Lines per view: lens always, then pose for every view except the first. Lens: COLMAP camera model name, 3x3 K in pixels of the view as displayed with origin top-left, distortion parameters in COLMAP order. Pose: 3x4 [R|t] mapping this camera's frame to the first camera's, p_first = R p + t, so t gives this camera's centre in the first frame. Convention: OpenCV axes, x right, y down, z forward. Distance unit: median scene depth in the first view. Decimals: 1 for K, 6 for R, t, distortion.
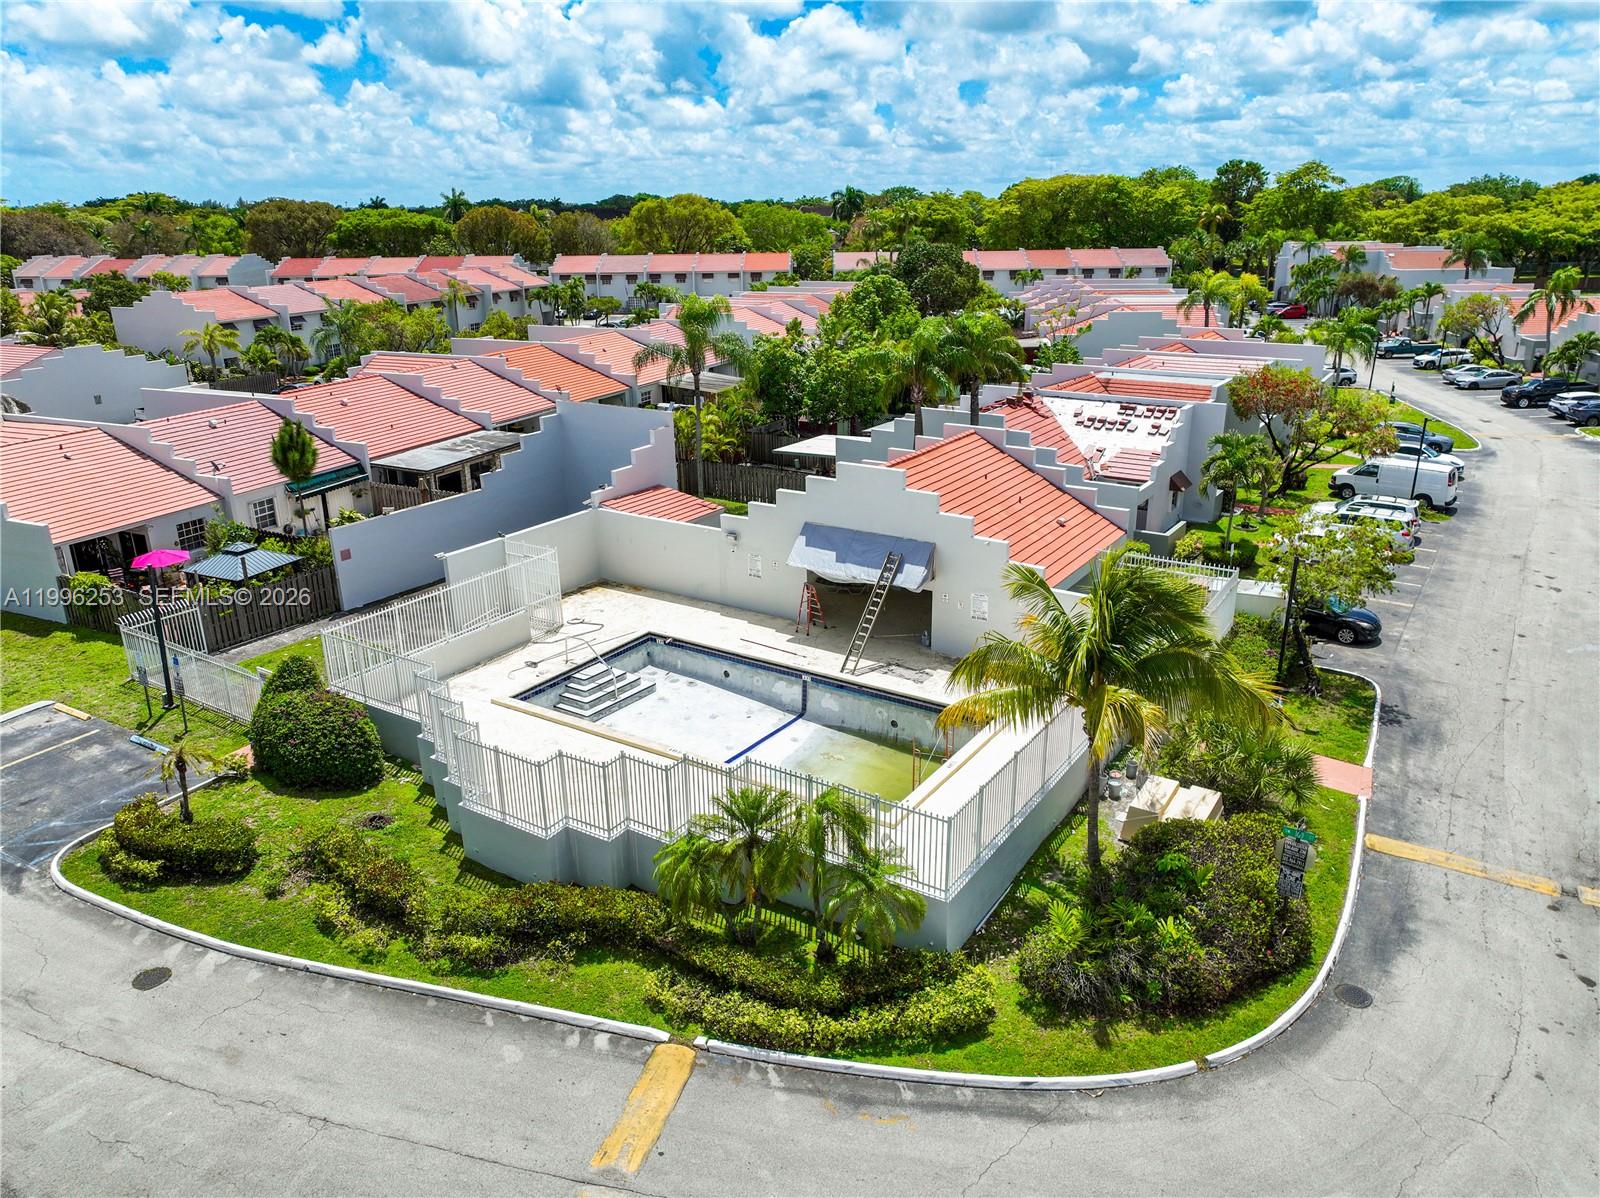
lens RADIAL K [[1129.1, 0, 800.0], [0, 1129.1, 599.0], [0, 0, 1]] dist [-0.002239, 0.005630]
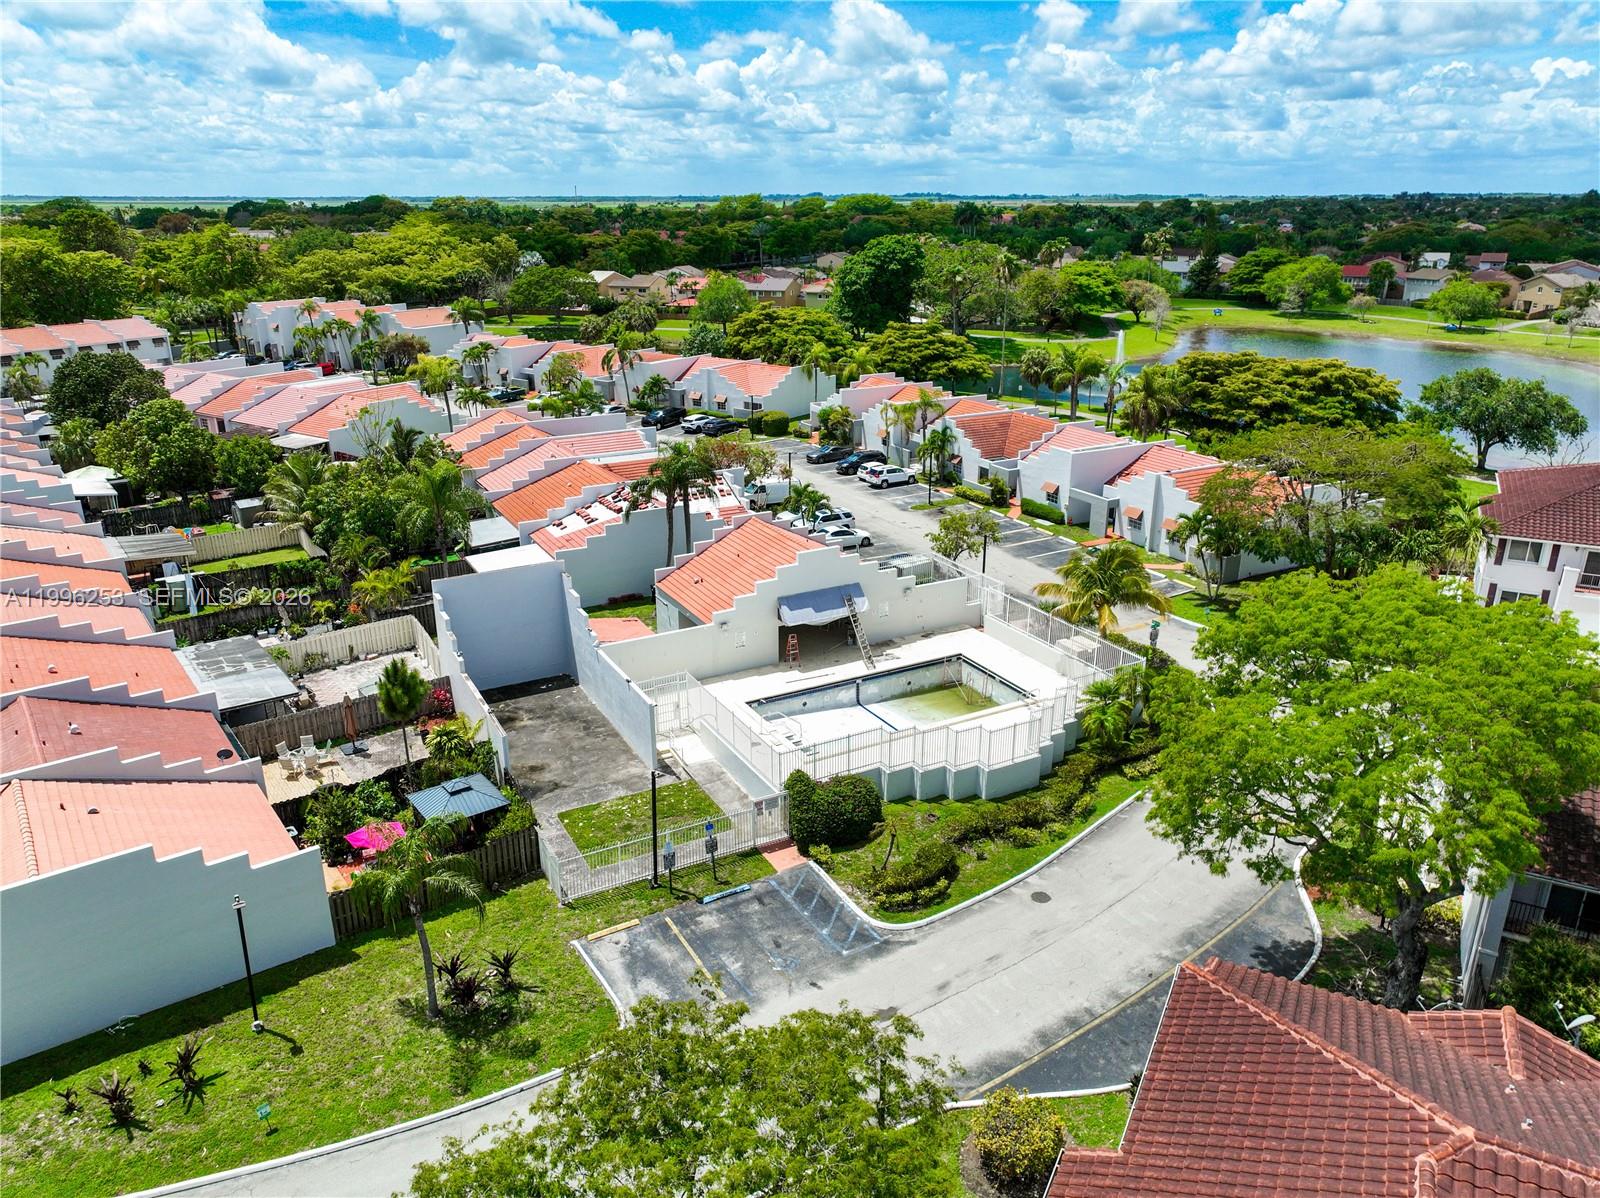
lens RADIAL K [[1129.1, 0, 800.0], [0, 1129.1, 599.0], [0, 0, 1]] dist [-0.002239, 0.005630]
pose [[0.465463, -0.285672, 0.837696, -1.378221], [0.287221, 0.944008, 0.162333, -0.334571], [-0.837167, 0.165044, 0.521452, 0.196646]]
